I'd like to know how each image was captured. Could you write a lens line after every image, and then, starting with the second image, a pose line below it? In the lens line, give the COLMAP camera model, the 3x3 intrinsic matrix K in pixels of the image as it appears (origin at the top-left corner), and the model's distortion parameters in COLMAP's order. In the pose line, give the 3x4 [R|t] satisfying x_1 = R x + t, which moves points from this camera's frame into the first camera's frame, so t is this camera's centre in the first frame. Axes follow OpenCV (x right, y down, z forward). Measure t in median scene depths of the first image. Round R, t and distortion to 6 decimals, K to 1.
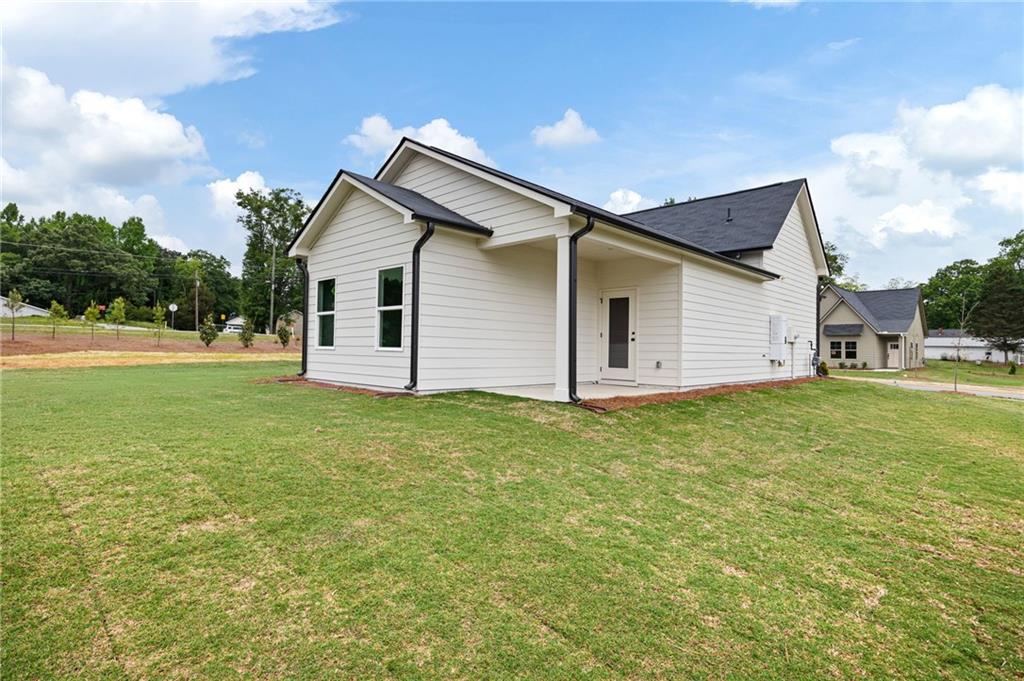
lens RADIAL K [[509.7, 0, 513.6], [0, 509.7, 344.4], [0, 0, 1]] dist [-0.003315, -0.000663]
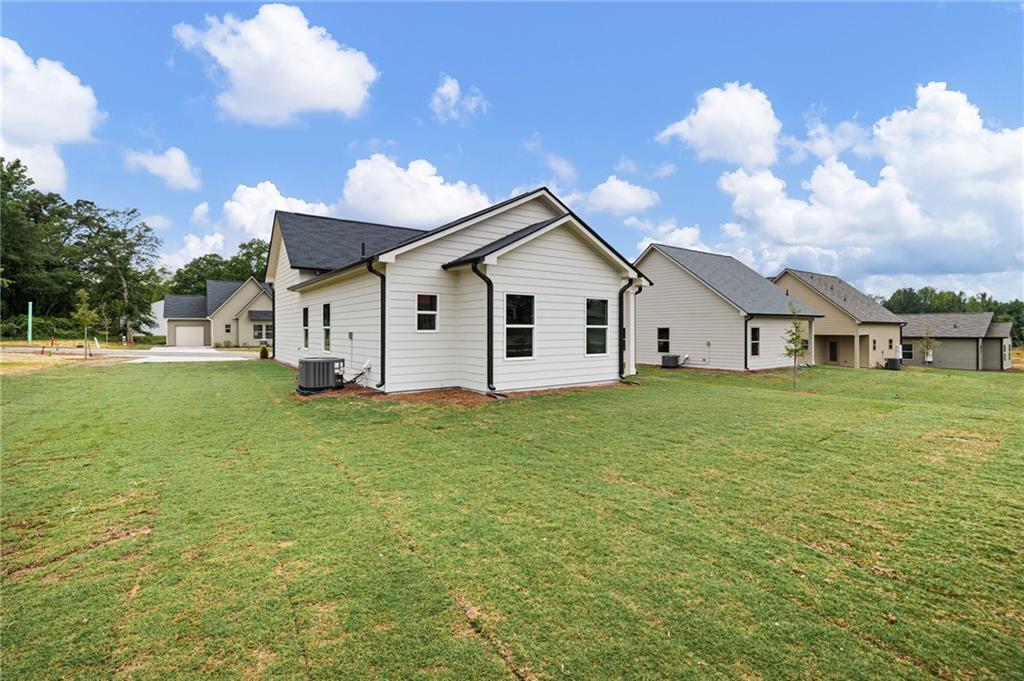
lens RADIAL K [[460.7, 0, 511.7], [0, 460.7, 330.6], [0, 0, 1]] dist [-0.001115, -0.000047]
pose [[0.195348, -0.016377, 0.980597, -0.327782], [-0.008505, 0.999795, 0.018392, -0.017203], [-0.980697, -0.011933, 0.195169, 0.206493]]
